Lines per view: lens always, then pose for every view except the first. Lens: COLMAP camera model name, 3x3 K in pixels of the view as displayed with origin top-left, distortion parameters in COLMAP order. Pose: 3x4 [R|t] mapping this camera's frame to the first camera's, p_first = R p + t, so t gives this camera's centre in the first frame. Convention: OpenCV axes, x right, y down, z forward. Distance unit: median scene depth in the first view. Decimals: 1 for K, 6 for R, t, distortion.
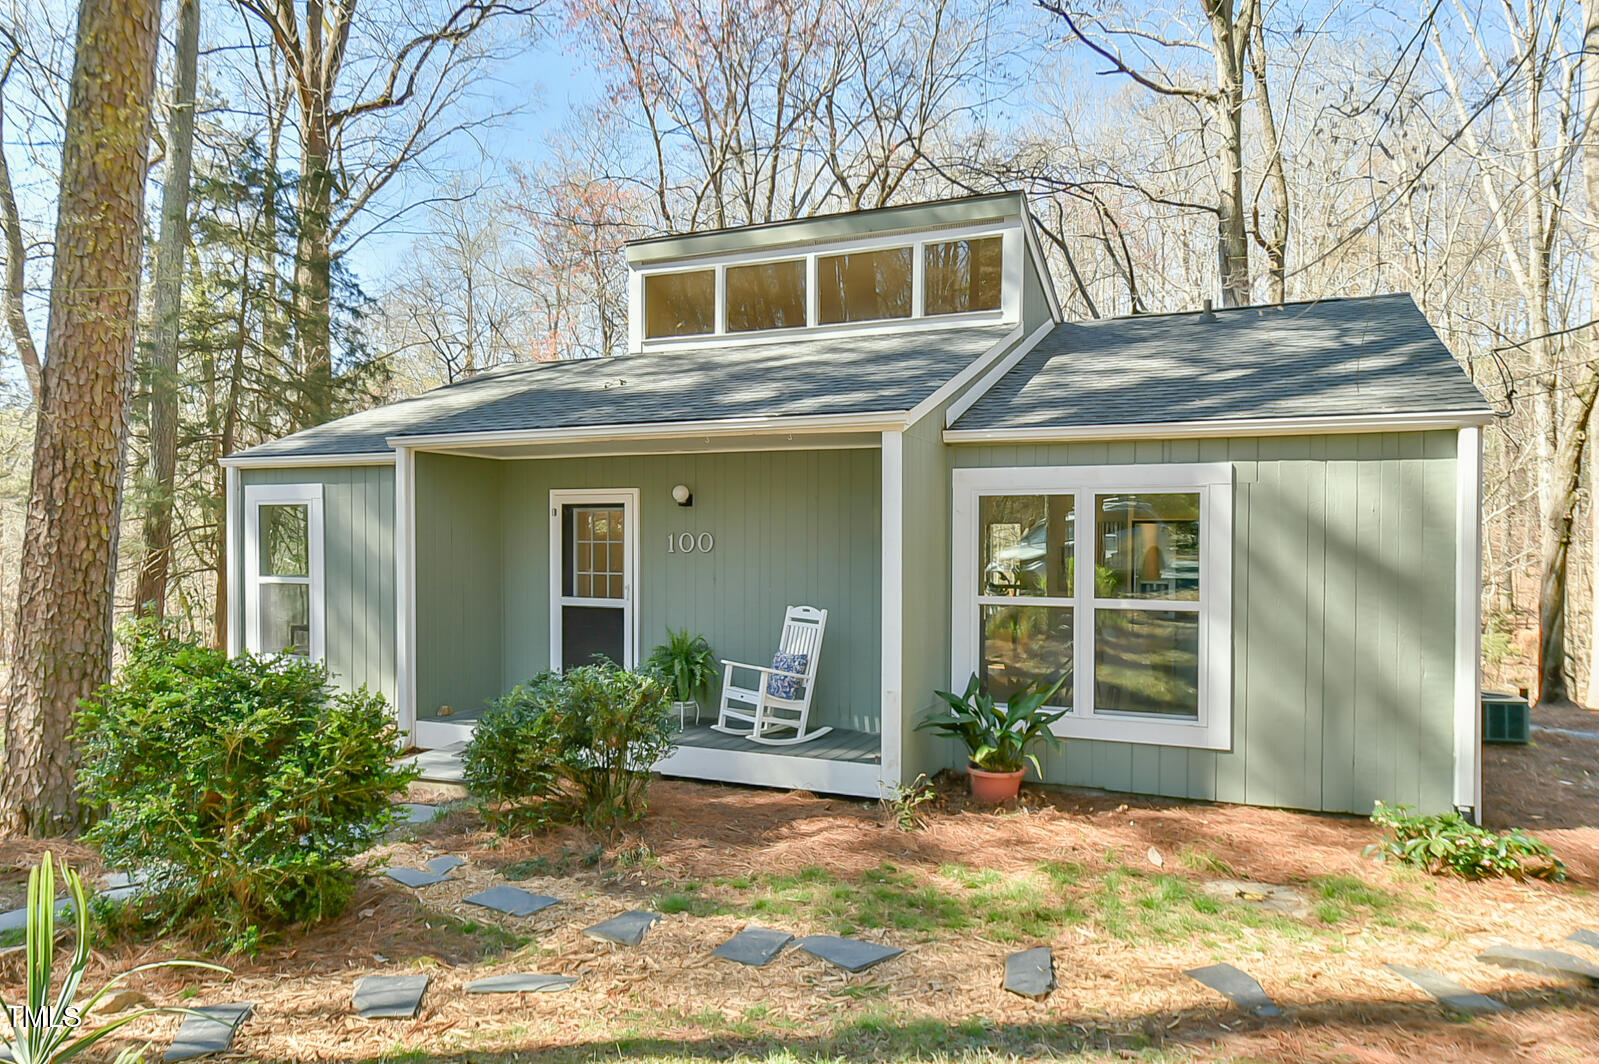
lens RADIAL K [[1056.0, 0, 802.3], [0, 1056.0, 542.4], [0, 0, 1]] dist [0.001959, -0.003051]
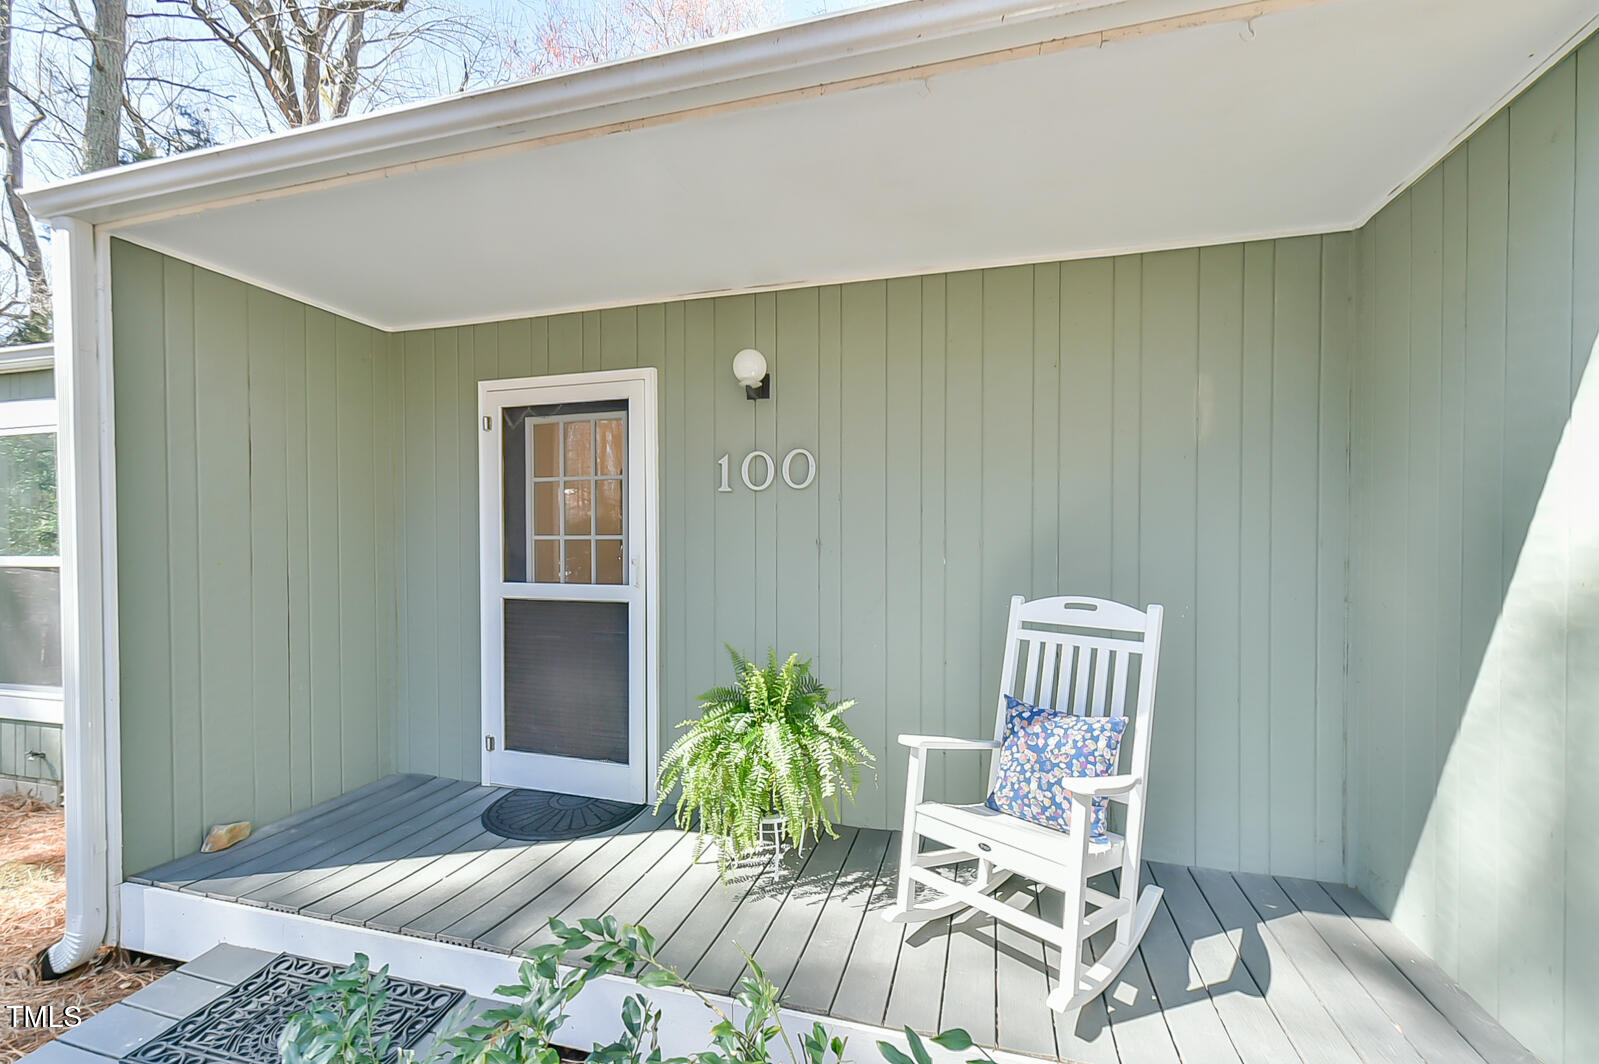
lens RADIAL K [[654.5, 0, 812.6], [0, 654.5, 558.6], [0, 0, 1]] dist [0.007118, 0.000562]
pose [[0.987638, -0.004072, 0.156698, -0.127289], [0.001895, 0.999900, 0.014038, 0.035676], [-0.156739, -0.013568, 0.987547, 0.658961]]
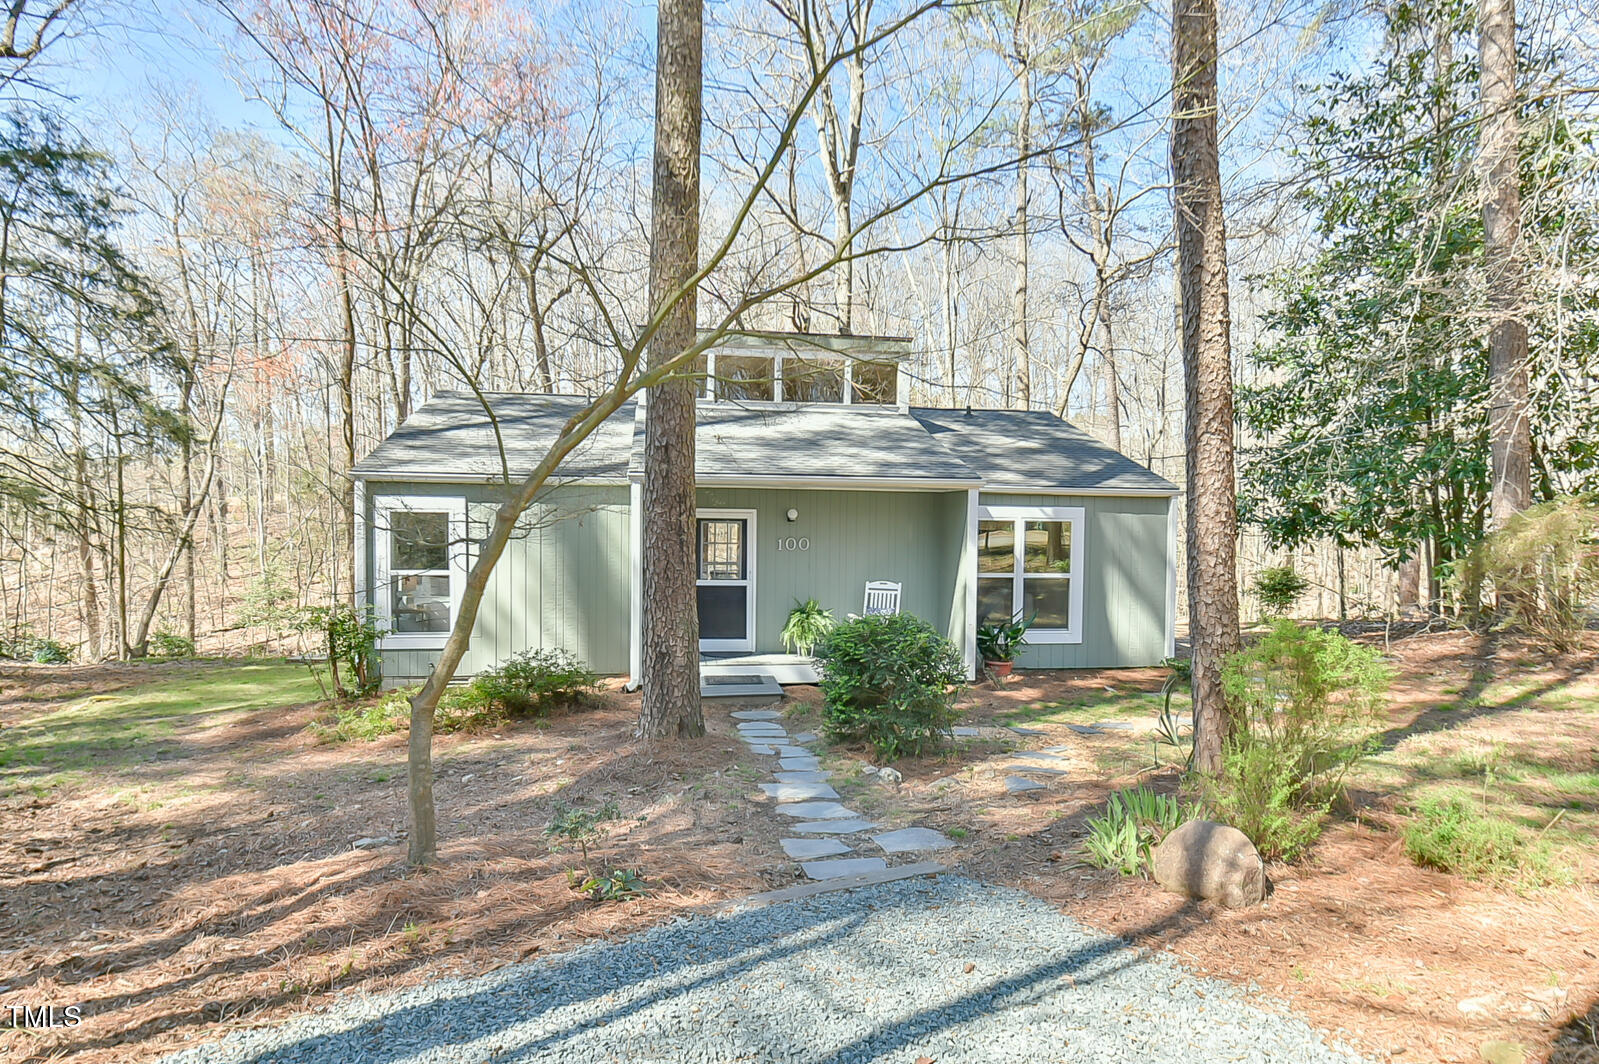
lens RADIAL K [[887.7, 0, 808.2], [0, 887.7, 540.7], [0, 0, 1]] dist [0.002107, -0.002531]
pose [[0.836869, -0.003501, 0.547393, -0.795381], [-0.007553, 0.999811, 0.017942, -0.028472], [-0.547352, -0.019149, 0.836684, -0.146361]]
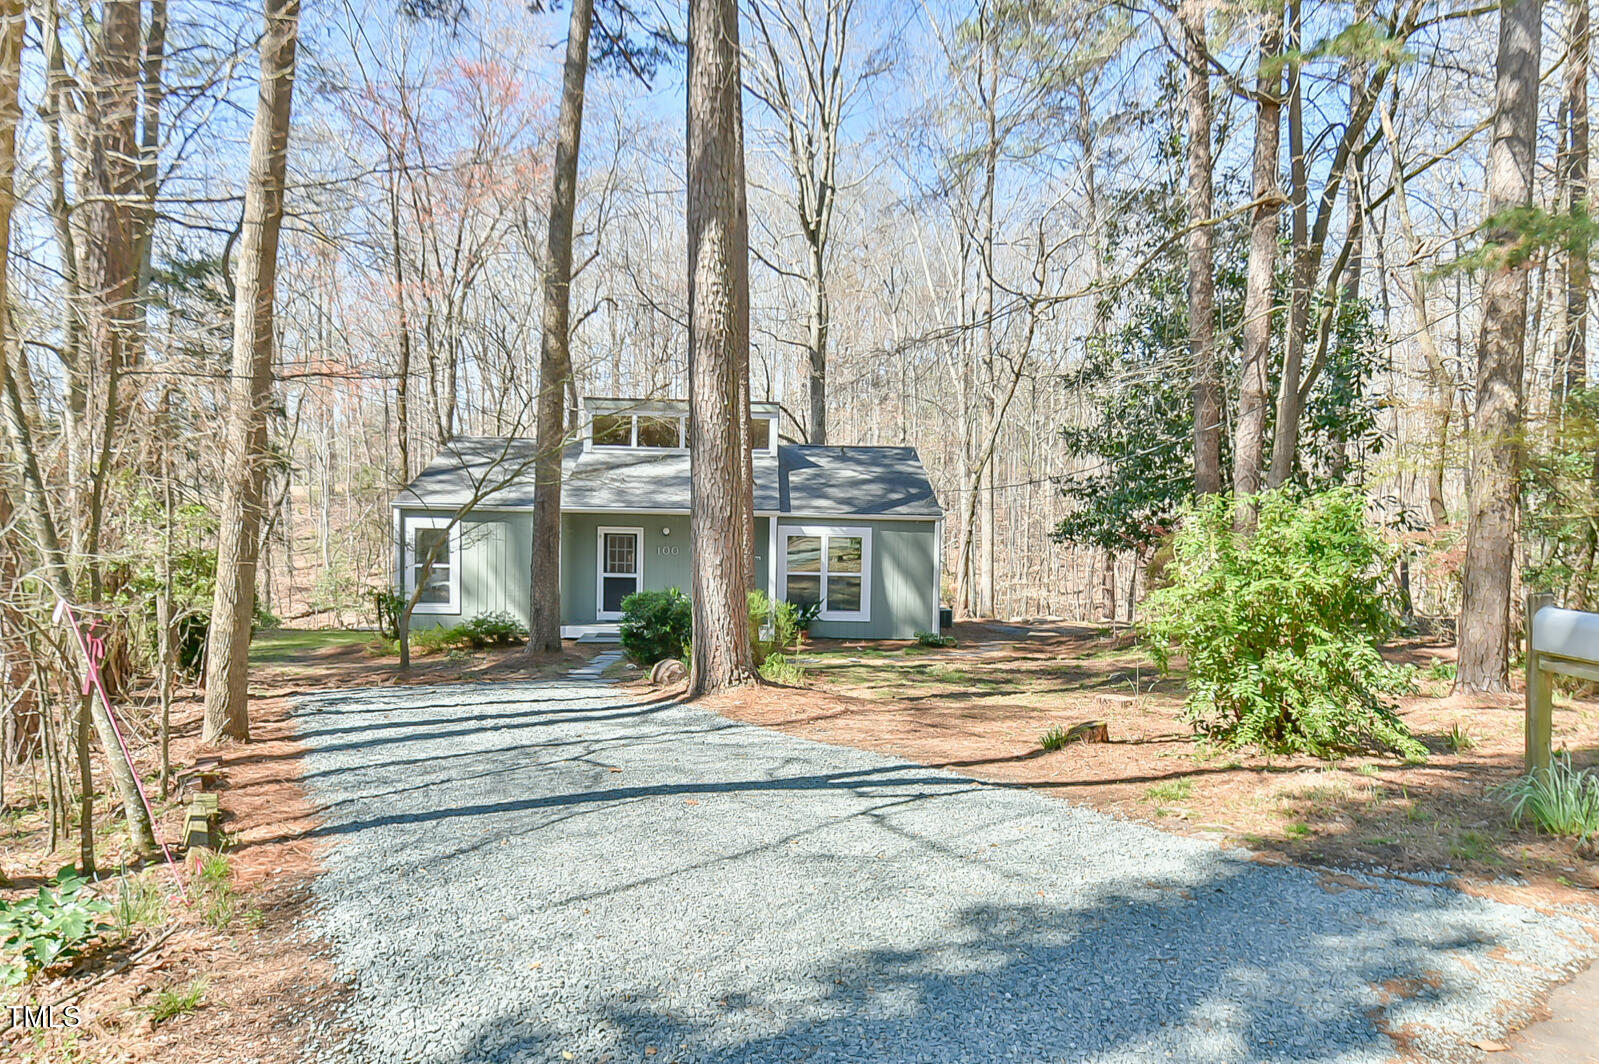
lens RADIAL K [[1056.0, 0, 802.9], [0, 1056.0, 527.6], [0, 0, 1]] dist [0.001959, -0.003051]
pose [[0.897111, 0.008801, 0.441718, -0.870198], [-0.016135, 0.999787, 0.012849, -0.086192], [-0.441510, -0.018654, 0.897062, -1.285184]]
